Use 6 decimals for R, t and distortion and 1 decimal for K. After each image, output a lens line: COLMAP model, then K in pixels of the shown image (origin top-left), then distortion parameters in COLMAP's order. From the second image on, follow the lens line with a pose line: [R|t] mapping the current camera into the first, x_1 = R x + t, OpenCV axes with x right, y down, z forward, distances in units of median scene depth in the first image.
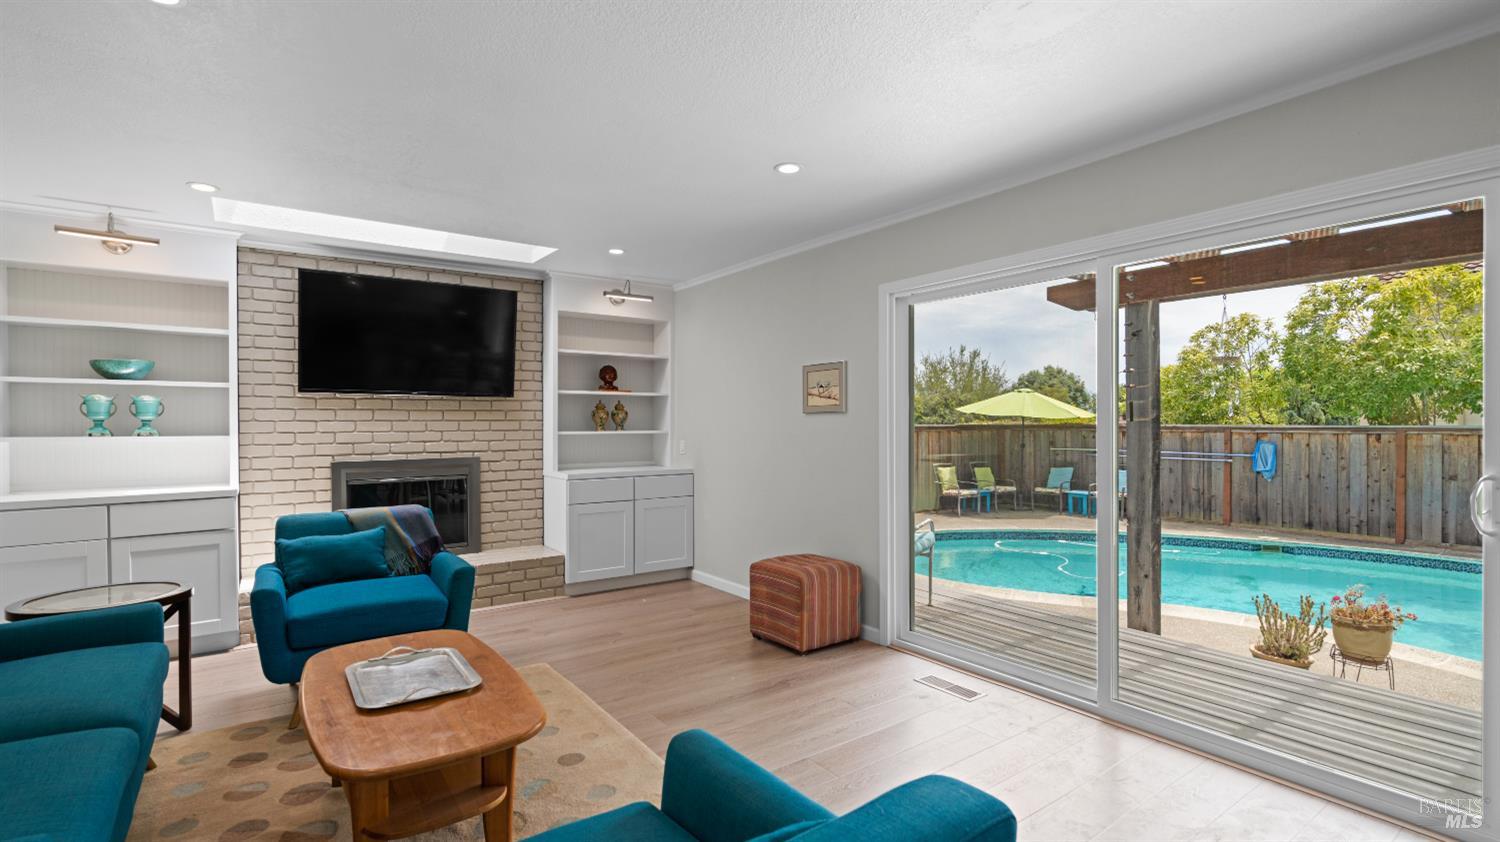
lens RADIAL K [[689.3, 0, 738.2], [0, 689.3, 426.0], [0, 0, 1]] dist [0.002652, 0.001326]
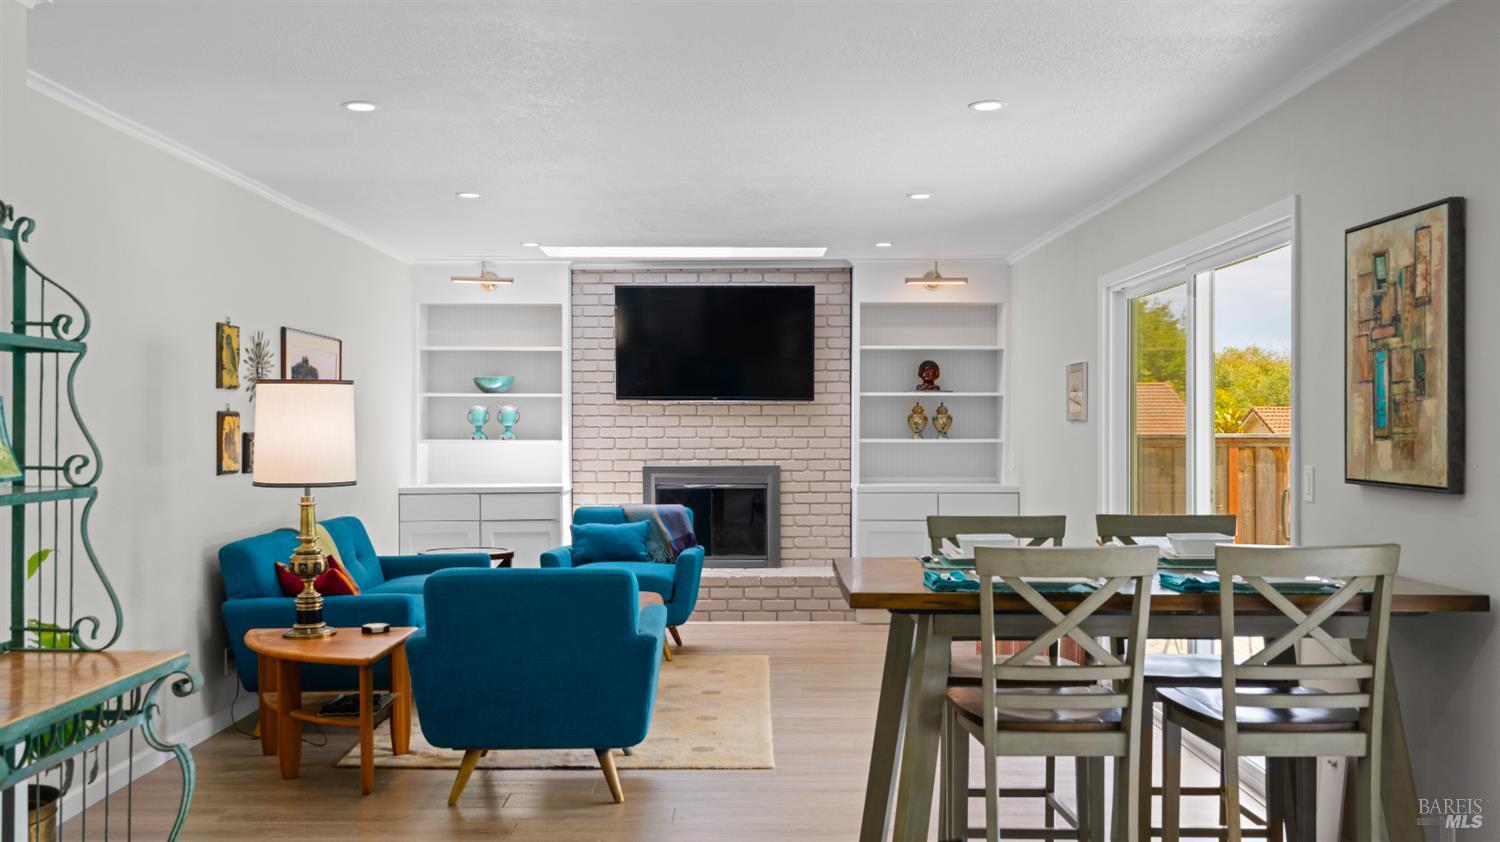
lens RADIAL K [[1401.5, 0, 752.9], [0, 1401.5, 419.6], [0, 0, 1]] dist [-0.022820, 0.000000]
pose [[0.818087, 0.001972, -0.575092, 0.740353], [-0.004533, 0.999985, -0.003019, -0.012267], [0.575077, 0.005077, 0.818083, -0.617340]]
